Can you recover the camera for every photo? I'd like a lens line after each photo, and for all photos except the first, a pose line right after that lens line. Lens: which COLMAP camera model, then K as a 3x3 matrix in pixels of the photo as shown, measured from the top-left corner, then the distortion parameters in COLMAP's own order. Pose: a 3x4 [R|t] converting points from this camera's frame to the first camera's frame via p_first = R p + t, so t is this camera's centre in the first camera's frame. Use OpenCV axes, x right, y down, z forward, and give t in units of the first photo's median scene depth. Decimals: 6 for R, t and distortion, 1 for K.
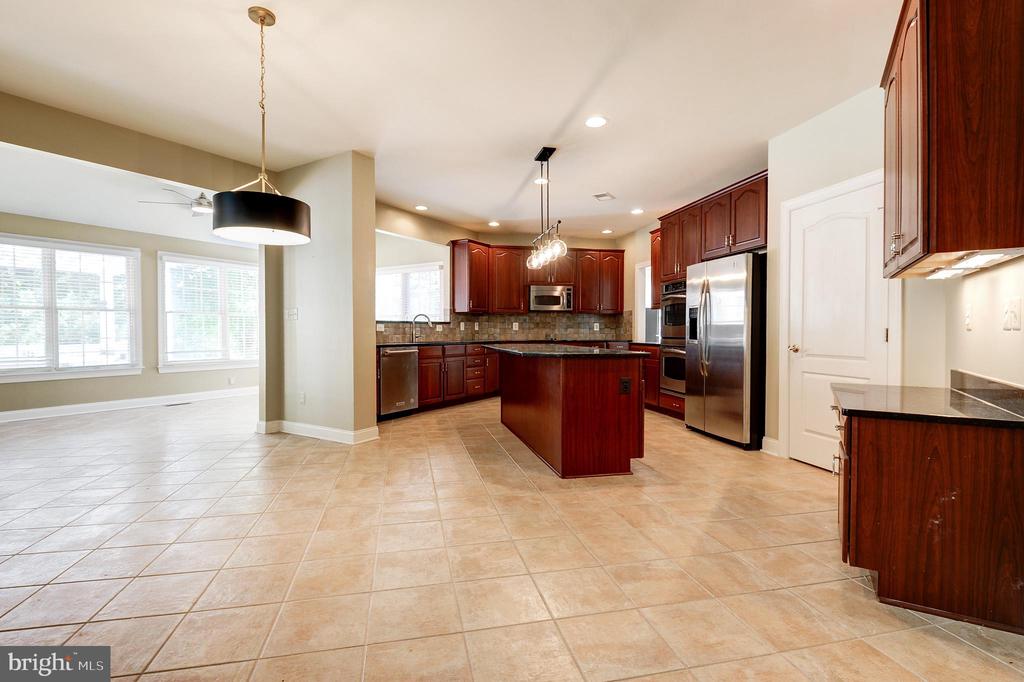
lens RADIAL K [[466.8, 0, 512.0], [0, 466.8, 341.0], [0, 0, 1]] dist [-0.000684, -0.000141]
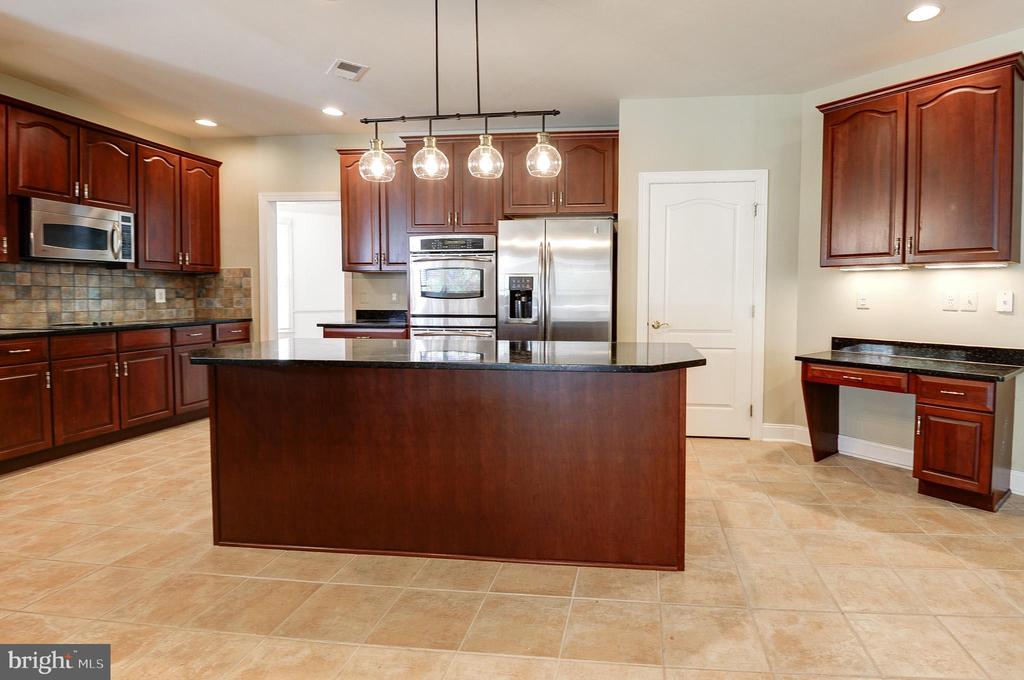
lens RADIAL K [[523.4, 0, 513.5], [0, 523.4, 311.9], [0, 0, 1]] dist [-0.019819, -0.000611]
pose [[0.311893, -0.037201, 0.949389, -0.268757], [0.016661, 0.999294, 0.033683, -0.026910], [-0.949971, 0.005312, 0.312292, 0.471325]]
